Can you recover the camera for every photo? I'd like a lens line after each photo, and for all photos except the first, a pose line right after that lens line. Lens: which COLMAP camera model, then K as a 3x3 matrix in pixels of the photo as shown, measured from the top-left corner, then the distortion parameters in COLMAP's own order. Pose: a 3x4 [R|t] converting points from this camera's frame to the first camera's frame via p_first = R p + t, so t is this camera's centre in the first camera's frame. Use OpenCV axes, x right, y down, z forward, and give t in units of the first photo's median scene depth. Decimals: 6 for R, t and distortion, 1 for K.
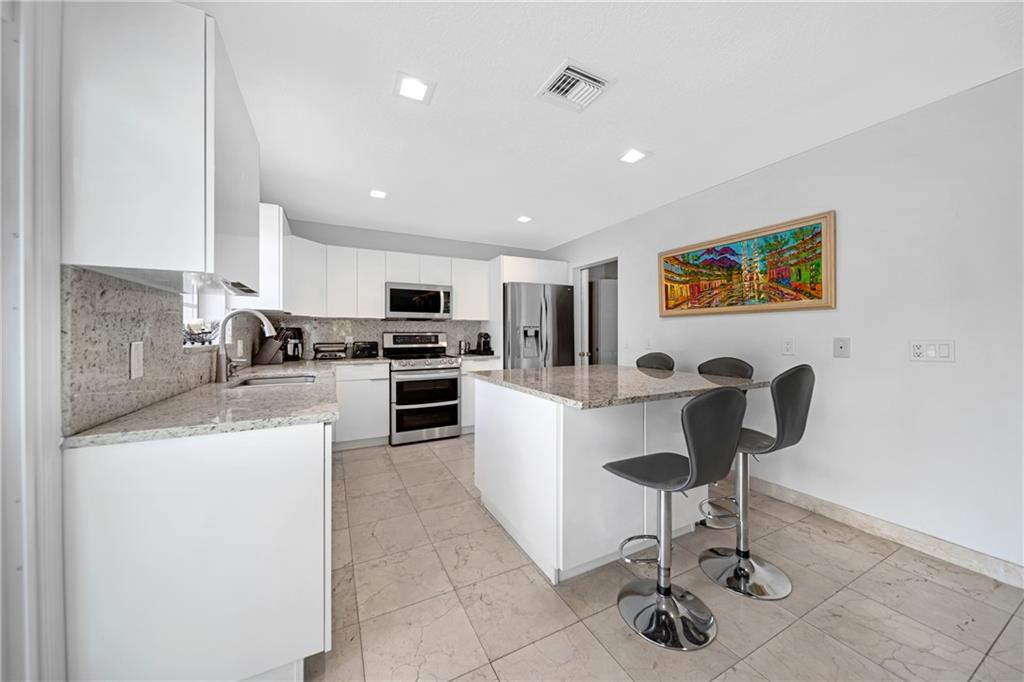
lens RADIAL K [[355.4, 0, 510.4], [0, 355.4, 335.8], [0, 0, 1]] dist [0.004124, -0.002013]
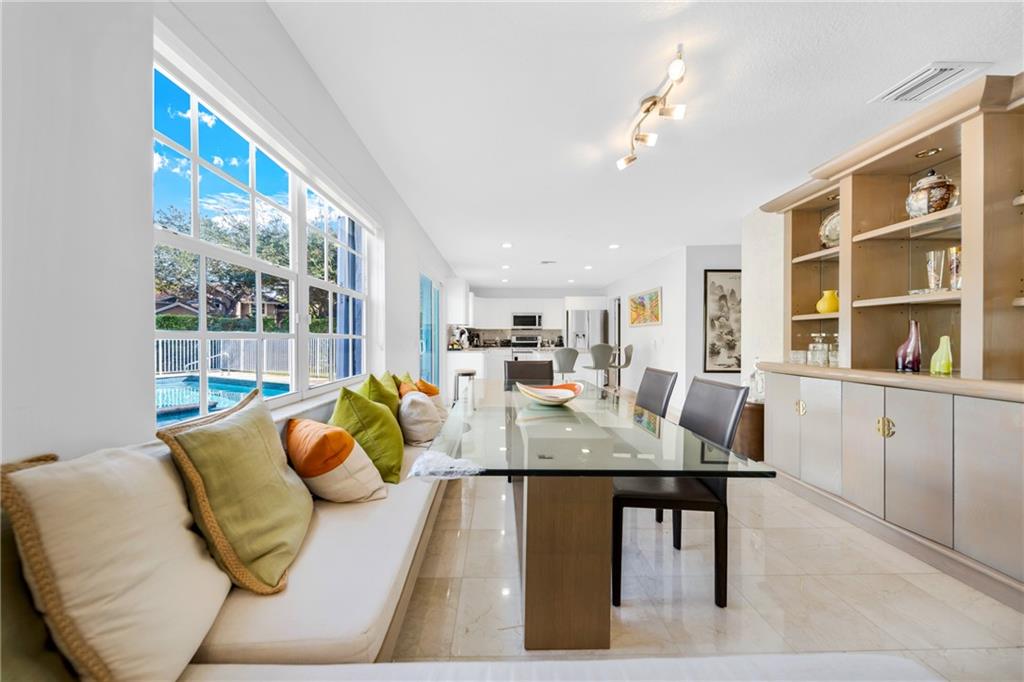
lens RADIAL K [[355.4, 0, 507.9], [0, 355.4, 342.1], [0, 0, 1]] dist [0.004124, -0.002013]
pose [[0.903944, 0.003666, -0.427636, 0.734181], [-0.000590, 0.999973, 0.007325, 0.020566], [0.427651, -0.006369, 0.903921, -1.293499]]
